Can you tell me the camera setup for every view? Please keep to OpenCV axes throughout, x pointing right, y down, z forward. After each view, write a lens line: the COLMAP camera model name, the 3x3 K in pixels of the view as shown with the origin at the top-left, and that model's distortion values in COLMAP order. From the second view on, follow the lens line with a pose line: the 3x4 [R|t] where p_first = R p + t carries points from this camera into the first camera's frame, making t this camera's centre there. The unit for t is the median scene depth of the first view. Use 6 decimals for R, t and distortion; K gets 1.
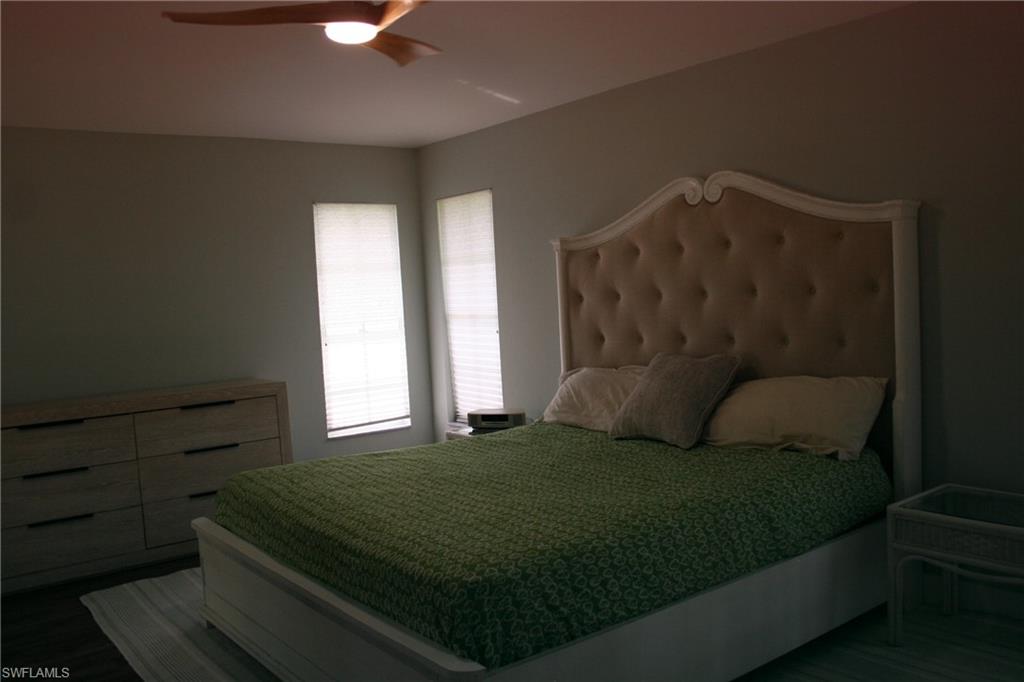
lens RADIAL K [[860.5, 0, 506.9], [0, 860.5, 341.6], [0, 0, 1]] dist [-0.151483, 0.121080]
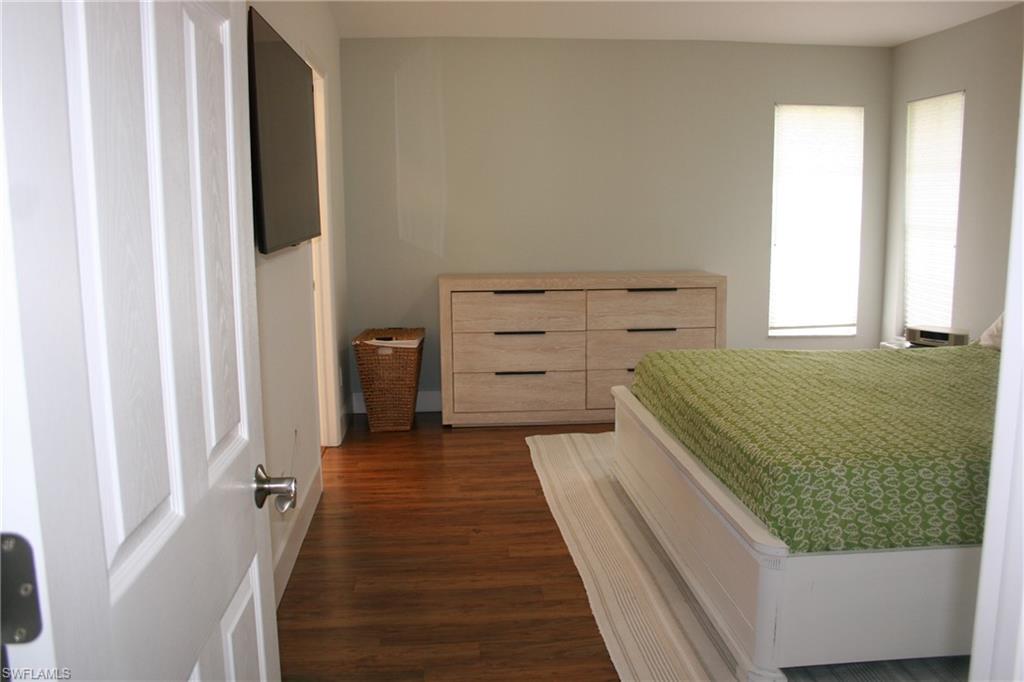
lens RADIAL K [[860.5, 0, 515.2], [0, 860.5, 341.8], [0, 0, 1]] dist [-0.151483, 0.121080]
pose [[0.834322, 0.133596, -0.534845, 0.139231], [-0.070663, 0.988105, 0.136584, 0.002768], [0.546730, -0.076161, 0.833838, -0.043233]]
